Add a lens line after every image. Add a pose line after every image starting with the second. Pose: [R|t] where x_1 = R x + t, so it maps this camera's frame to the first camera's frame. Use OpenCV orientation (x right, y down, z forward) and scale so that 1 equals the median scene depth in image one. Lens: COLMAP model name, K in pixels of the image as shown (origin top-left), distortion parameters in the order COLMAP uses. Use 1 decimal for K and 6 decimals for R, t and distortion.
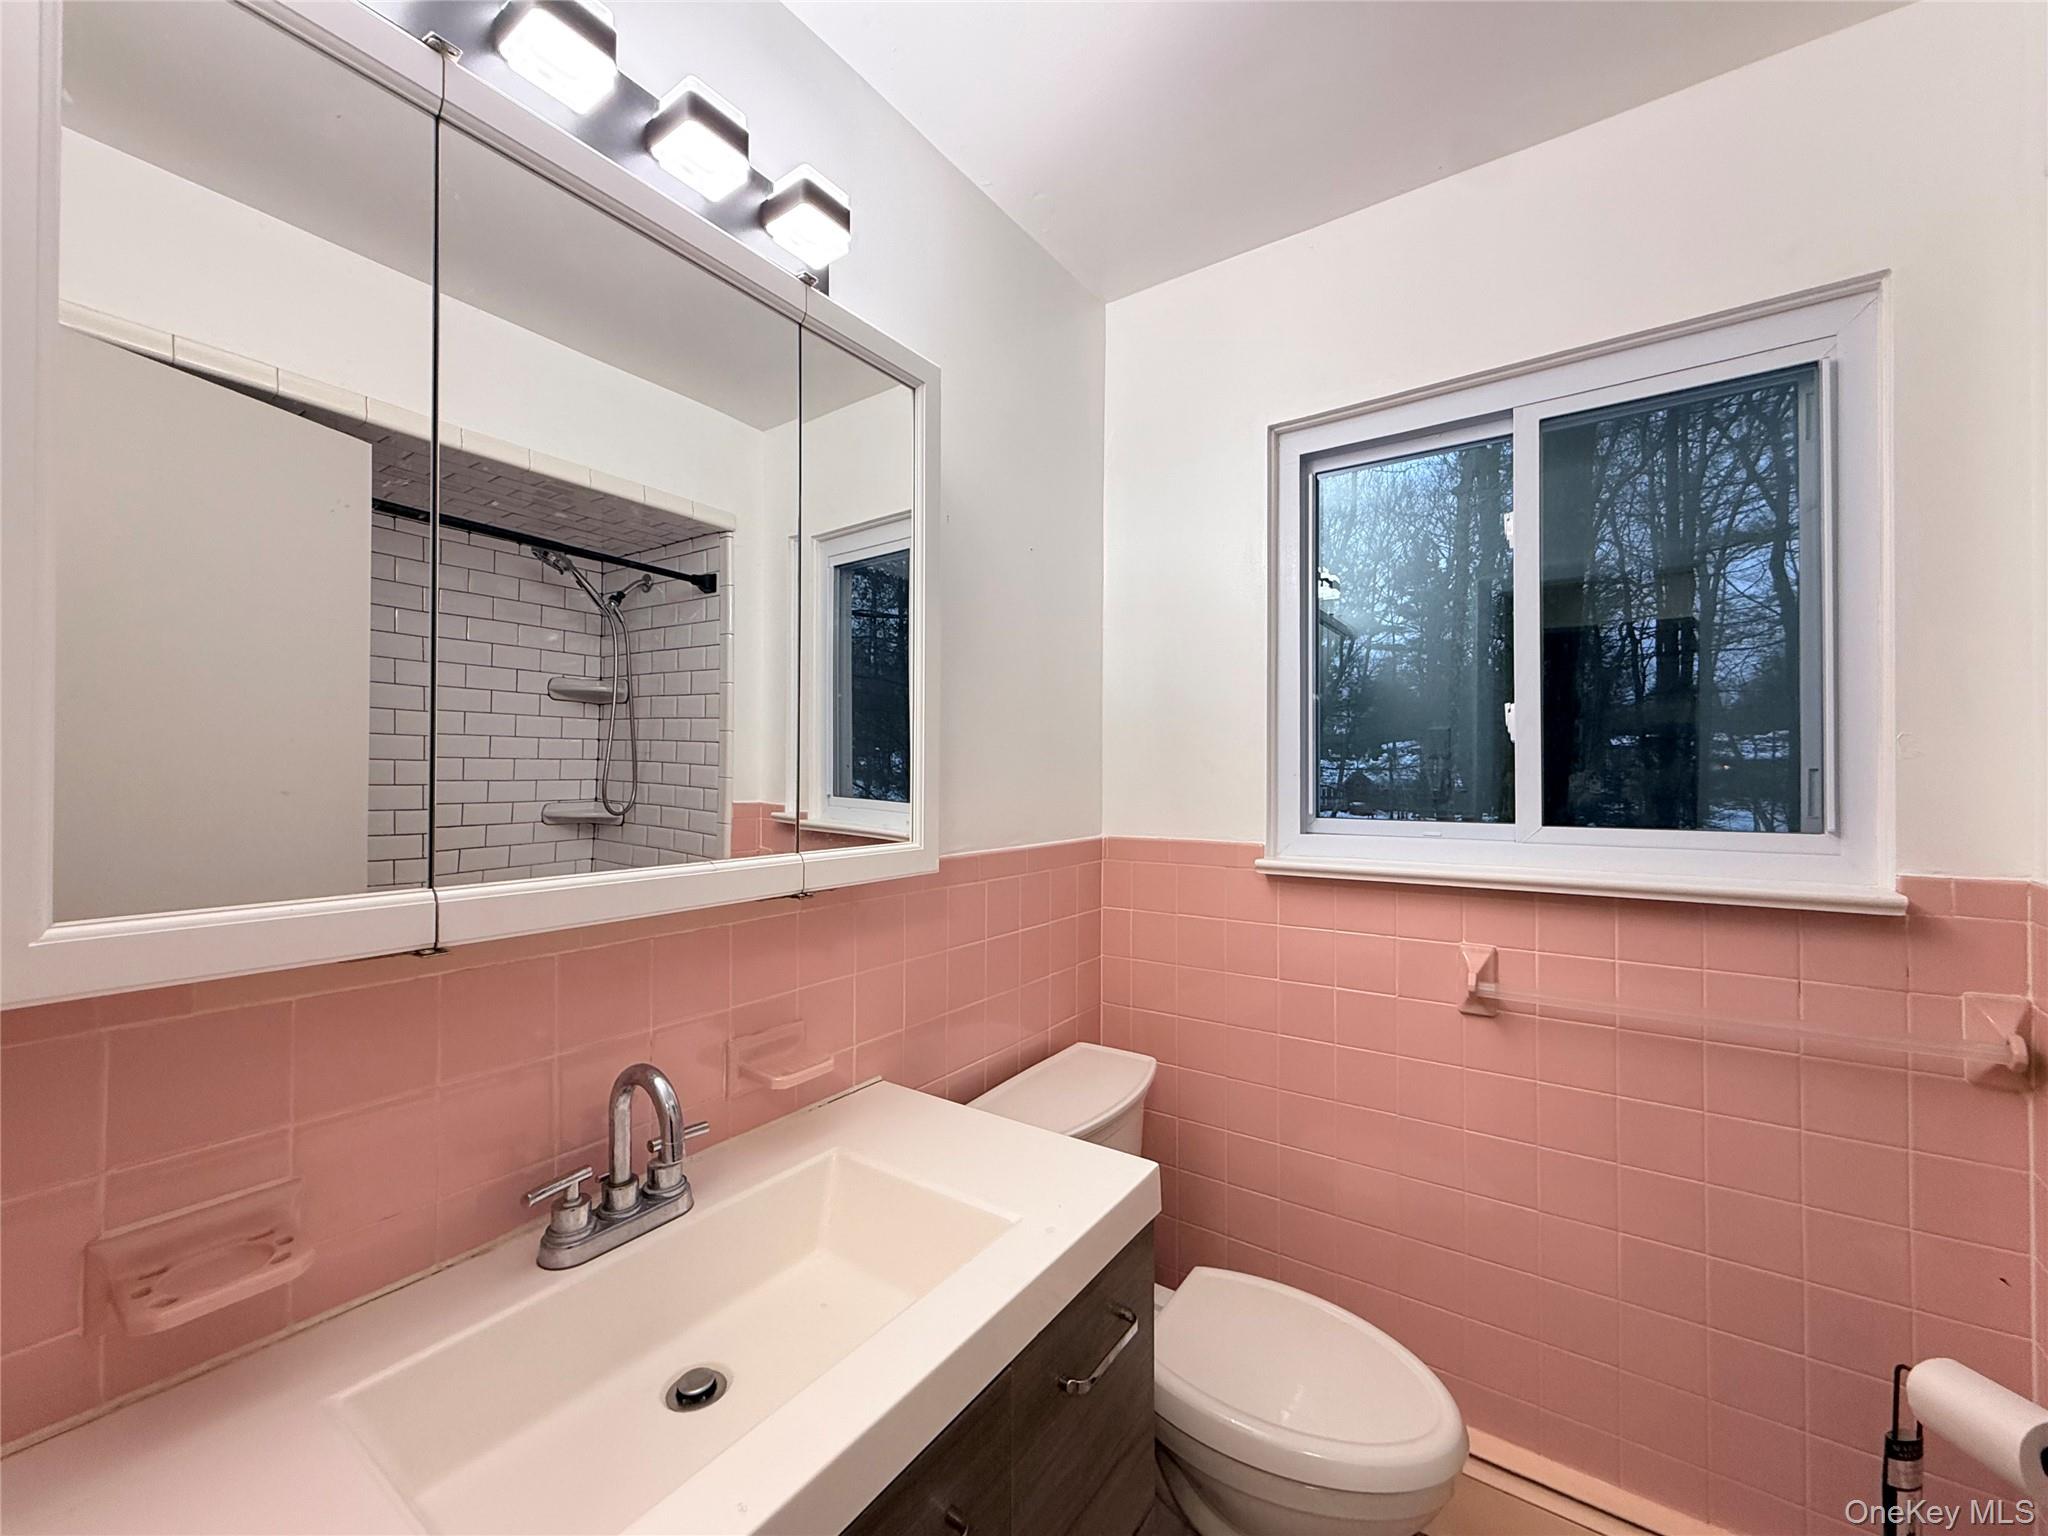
lens RADIAL K [[816.6, 0, 1016.6], [0, 816.6, 766.1], [0, 0, 1]] dist [-0.000207, 0.000487]
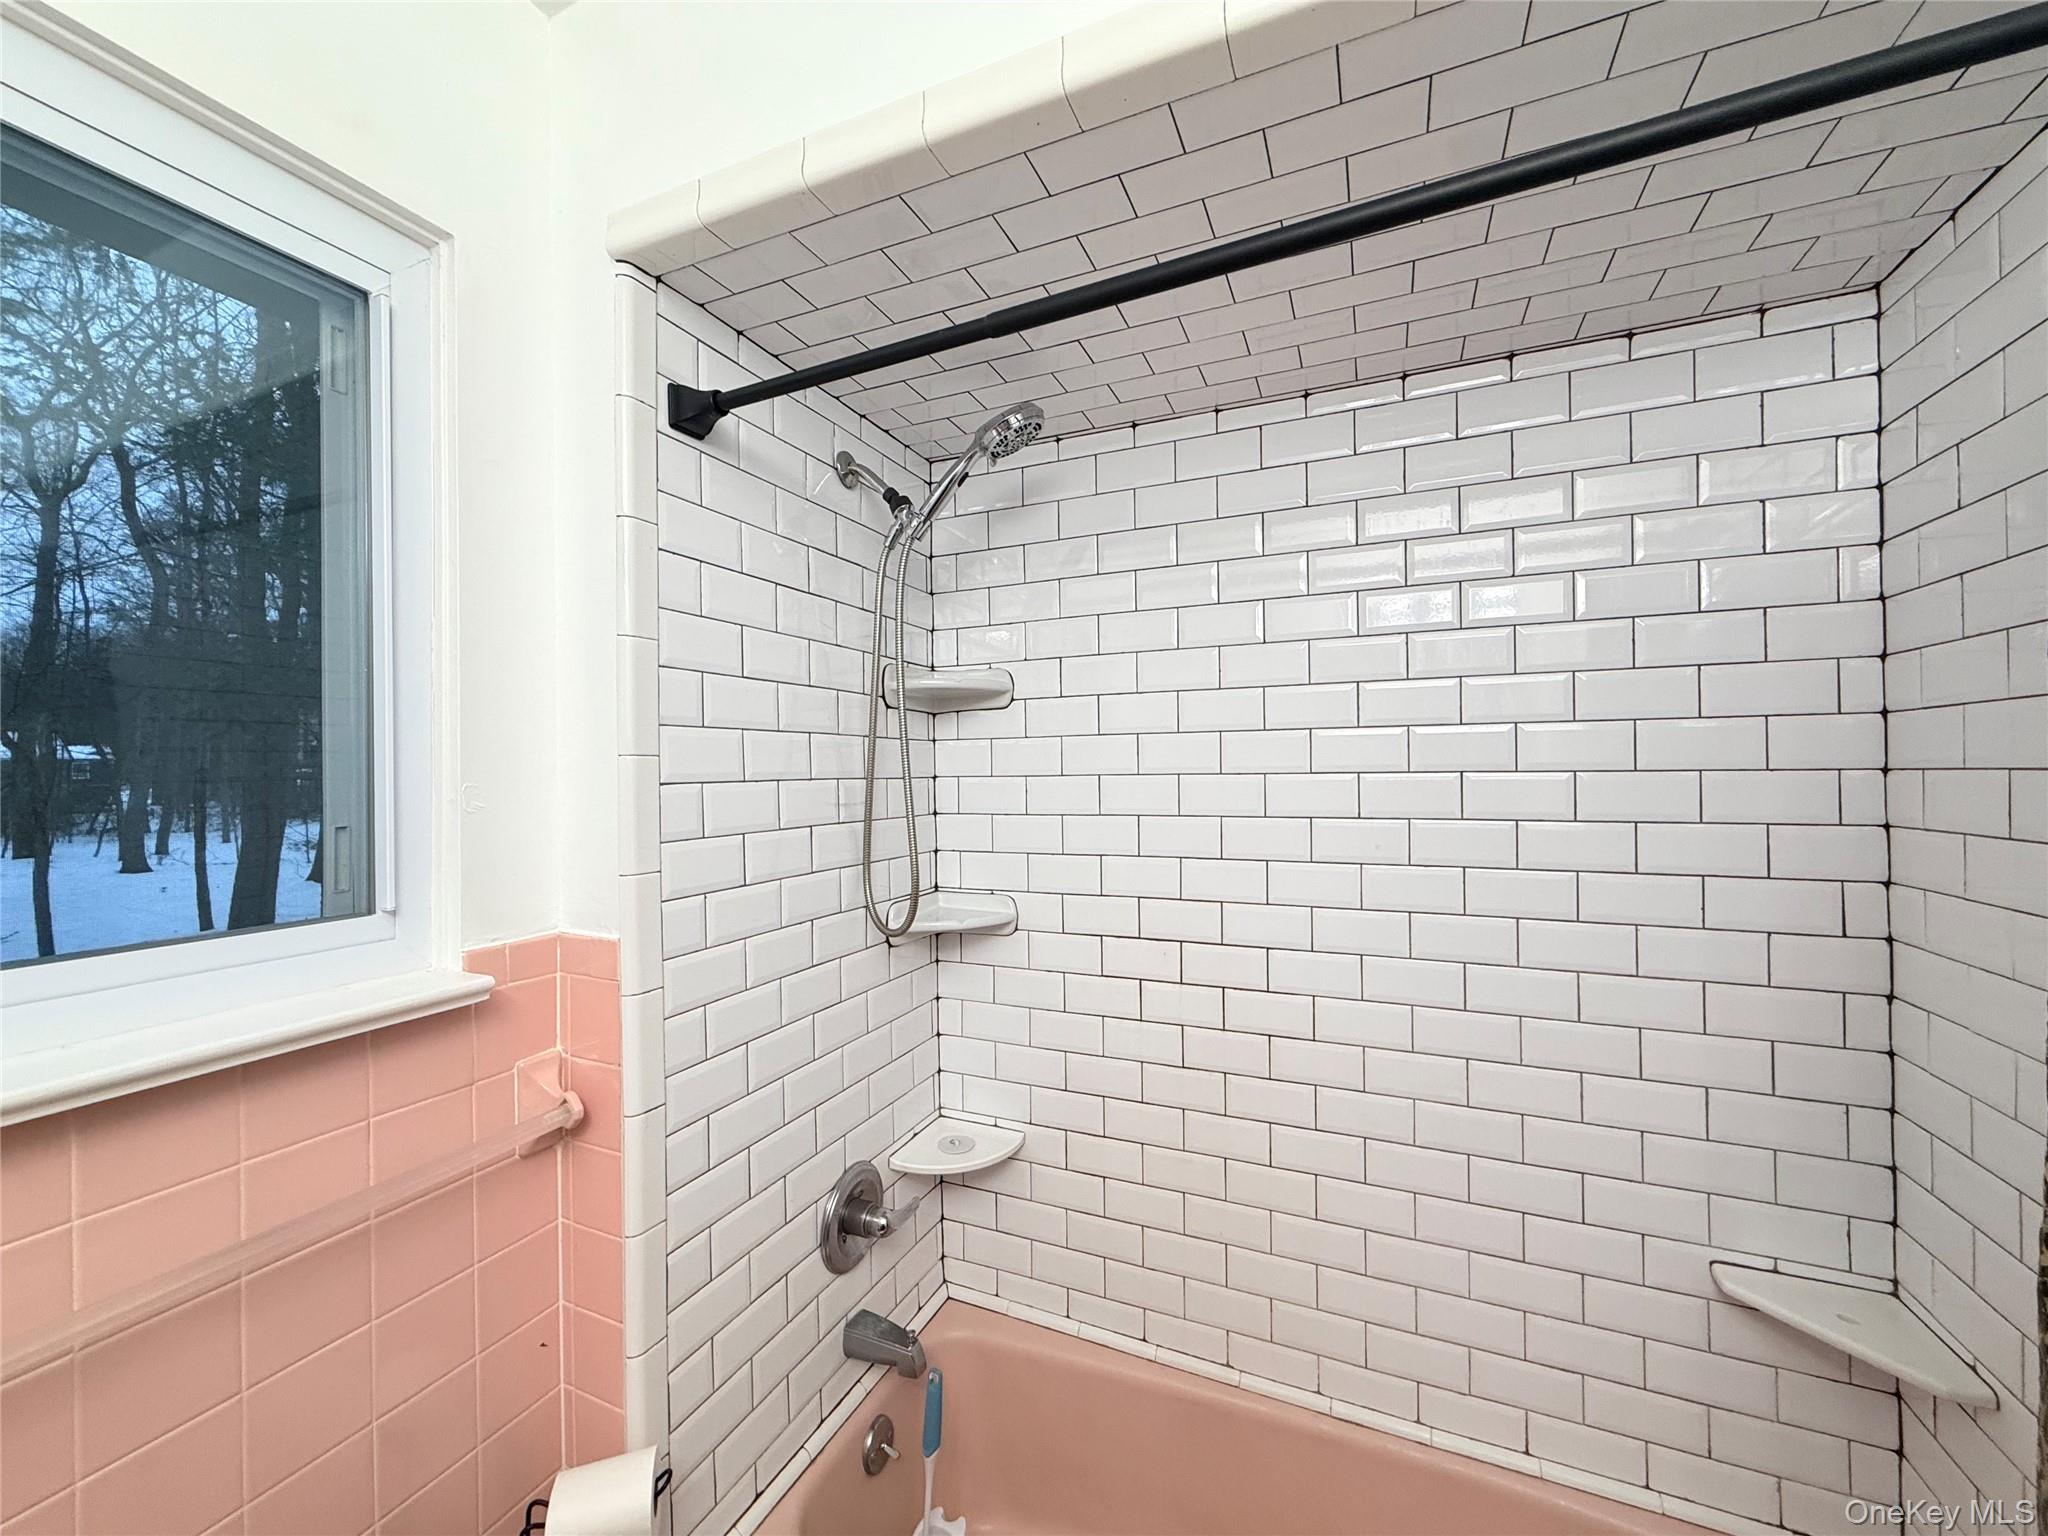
lens RADIAL K [[816.6, 0, 1022.8], [0, 816.6, 767.5], [0, 0, 1]] dist [-0.000207, 0.000487]
pose [[-0.195728, 0.002824, 0.980654, 0.132173], [0.000753, 0.999996, -0.002730, -0.057085], [-0.980658, 0.000204, -0.195729, 0.610198]]
